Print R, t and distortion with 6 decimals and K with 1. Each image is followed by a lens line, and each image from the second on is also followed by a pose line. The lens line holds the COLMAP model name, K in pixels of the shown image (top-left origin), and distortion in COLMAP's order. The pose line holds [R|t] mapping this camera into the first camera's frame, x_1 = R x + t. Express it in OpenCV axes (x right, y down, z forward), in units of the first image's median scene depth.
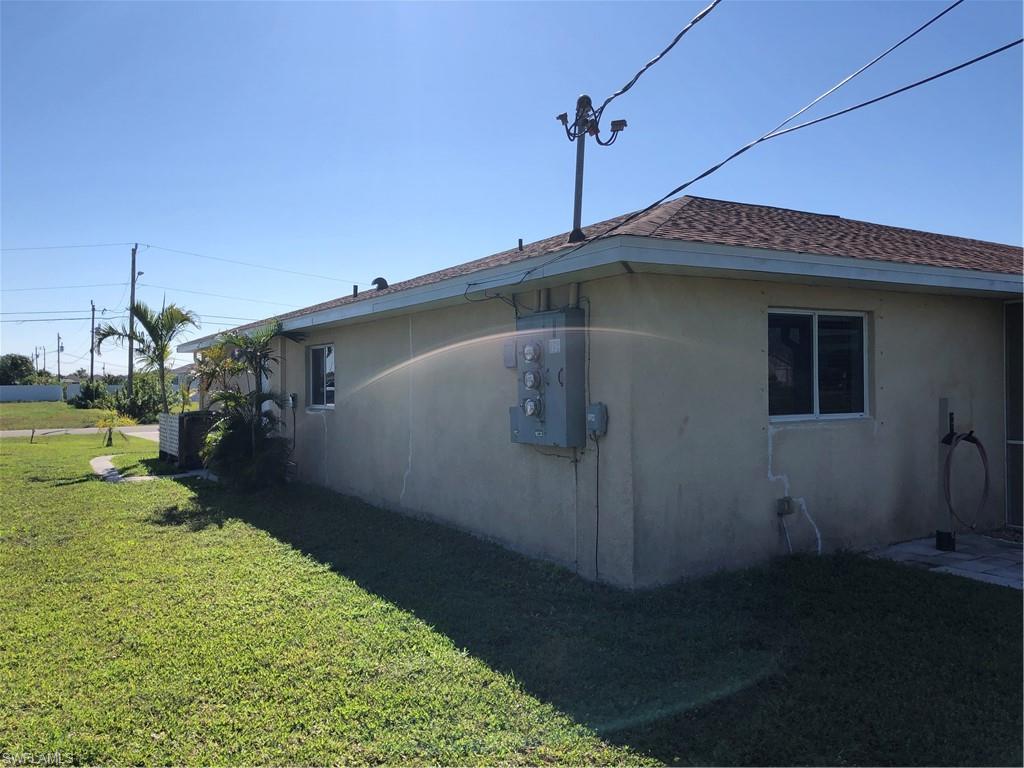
lens RADIAL K [[838.0, 0, 515.4], [0, 838.0, 382.5], [0, 0, 1]] dist [0.032688, -0.049018]
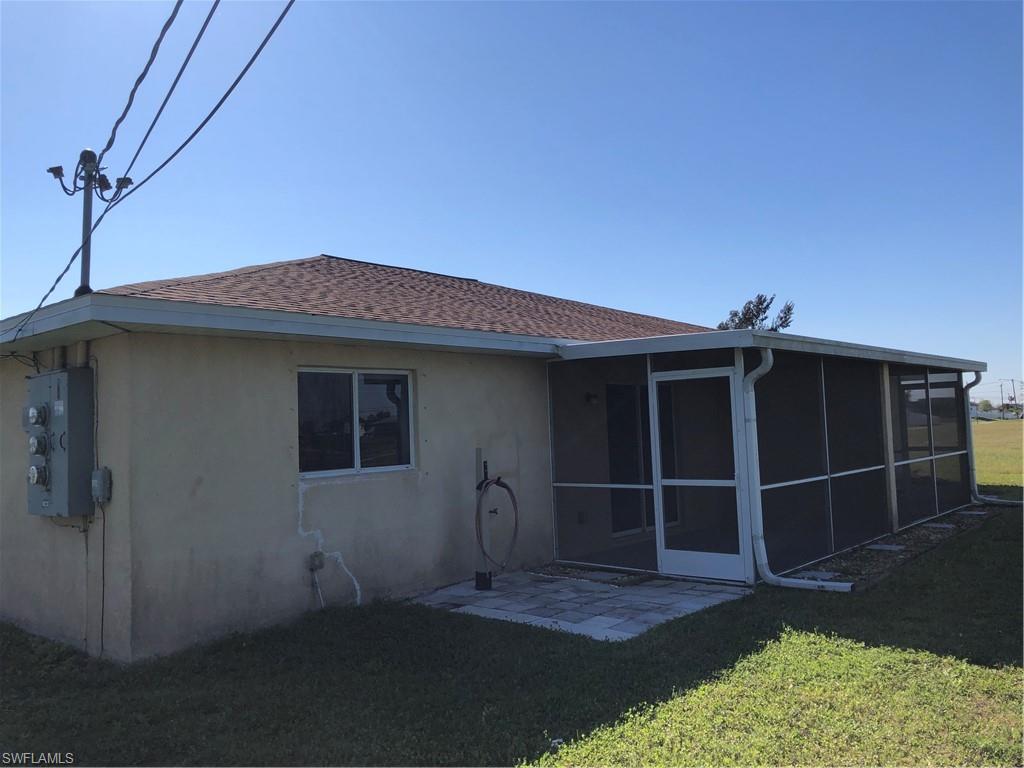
lens RADIAL K [[838.0, 0, 515.3], [0, 838.0, 377.7], [0, 0, 1]] dist [0.032688, -0.049018]
pose [[0.947143, -0.007818, 0.320717, 0.222404], [0.030516, 0.997366, -0.065807, 0.000159], [-0.319358, 0.072115, 0.944886, -0.055264]]
